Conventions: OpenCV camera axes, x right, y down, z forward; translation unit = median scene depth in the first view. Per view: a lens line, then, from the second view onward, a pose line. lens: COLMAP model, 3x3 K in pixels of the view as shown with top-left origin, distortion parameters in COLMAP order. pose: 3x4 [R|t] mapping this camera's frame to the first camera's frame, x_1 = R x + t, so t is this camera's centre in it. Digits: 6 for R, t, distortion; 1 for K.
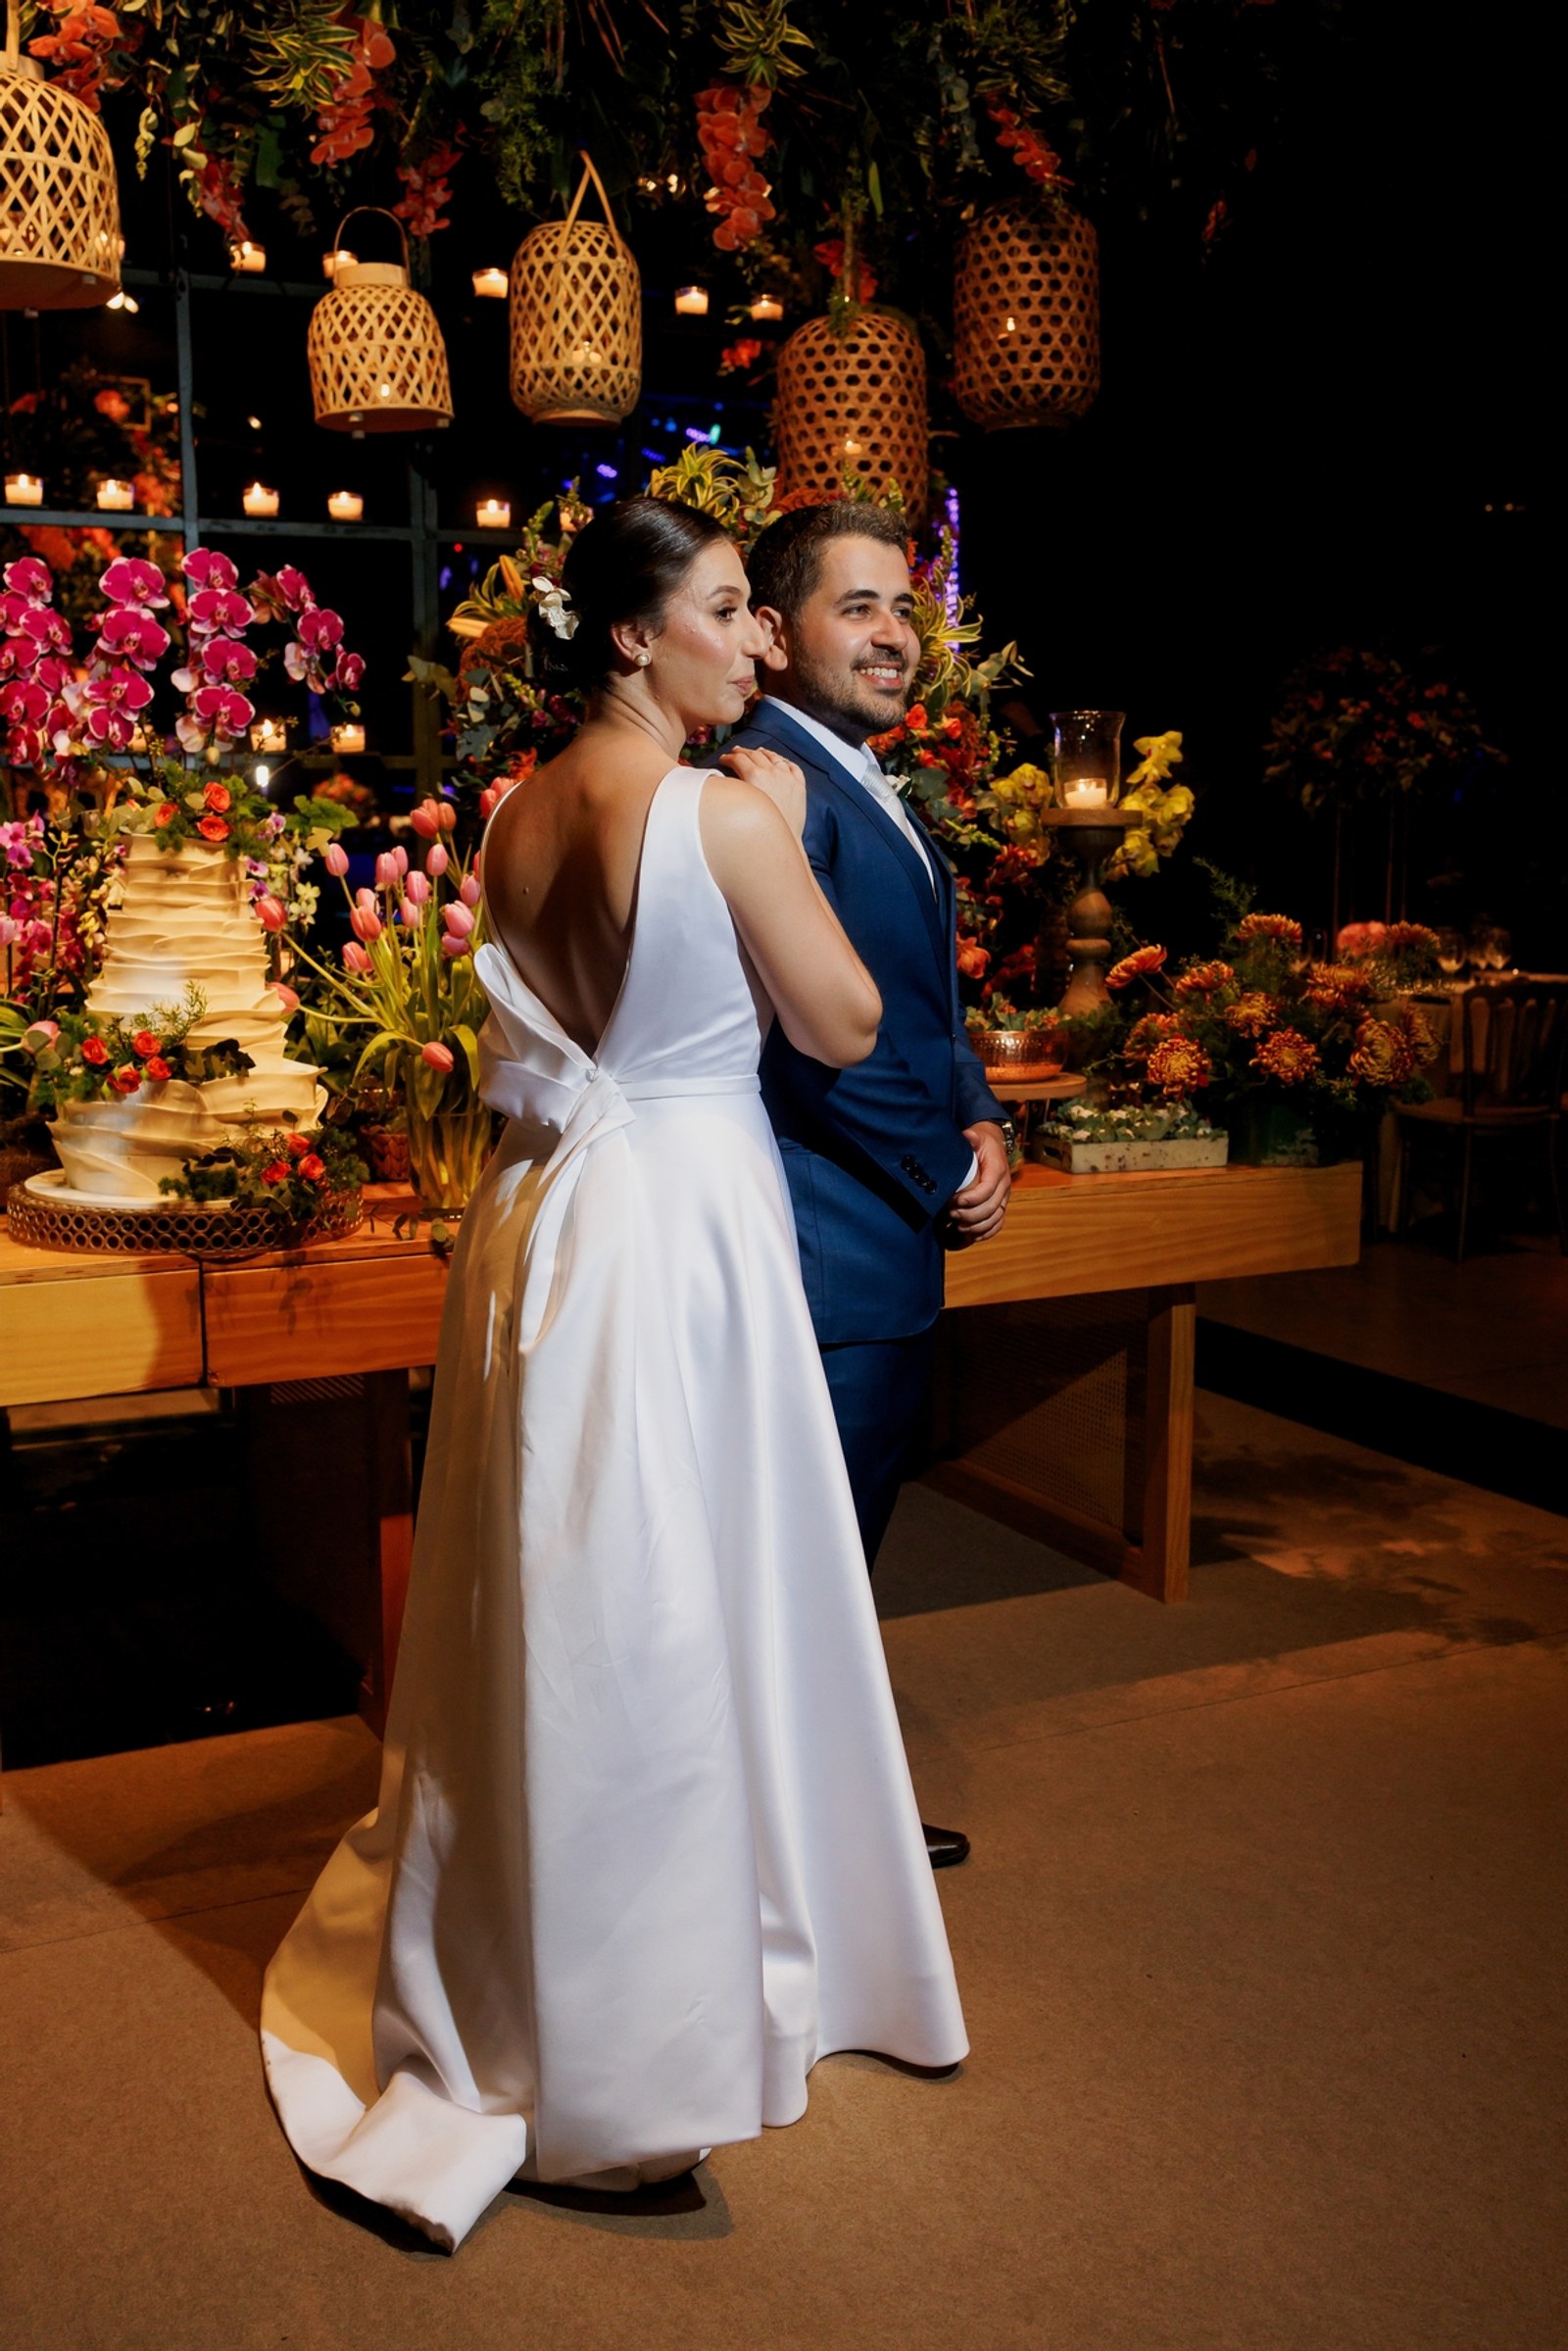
lens RADIAL K [[2375.2, 0, 784.0], [0, 2375.2, 1175.5], [0, 0, 1]] dist [0.039286, -0.022680]
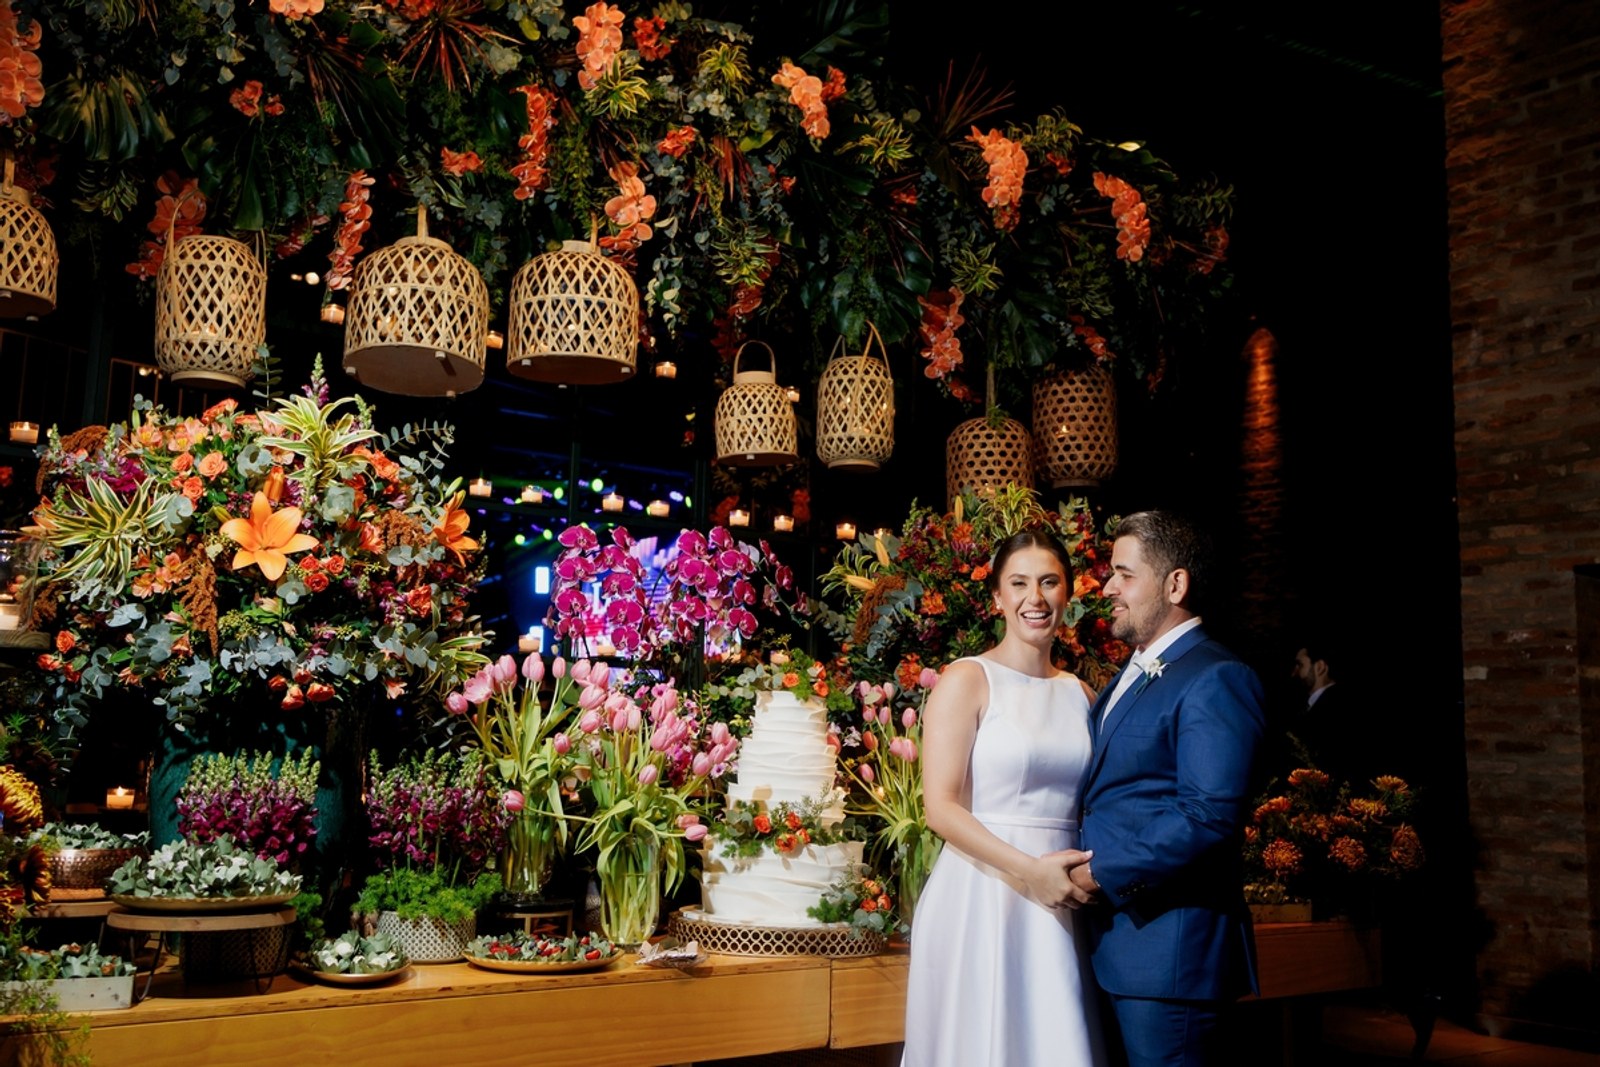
lens RADIAL K [[1616.5, 0, 800.0], [0, 1616.5, 533.5], [0, 0, 1]] dist [0.039286, -0.022680]
pose [[0.981512, 0.050704, 0.184562, -0.341980], [0.002438, 0.960883, -0.276945, 0.043459], [-0.191384, 0.272275, 0.942994, -0.049780]]
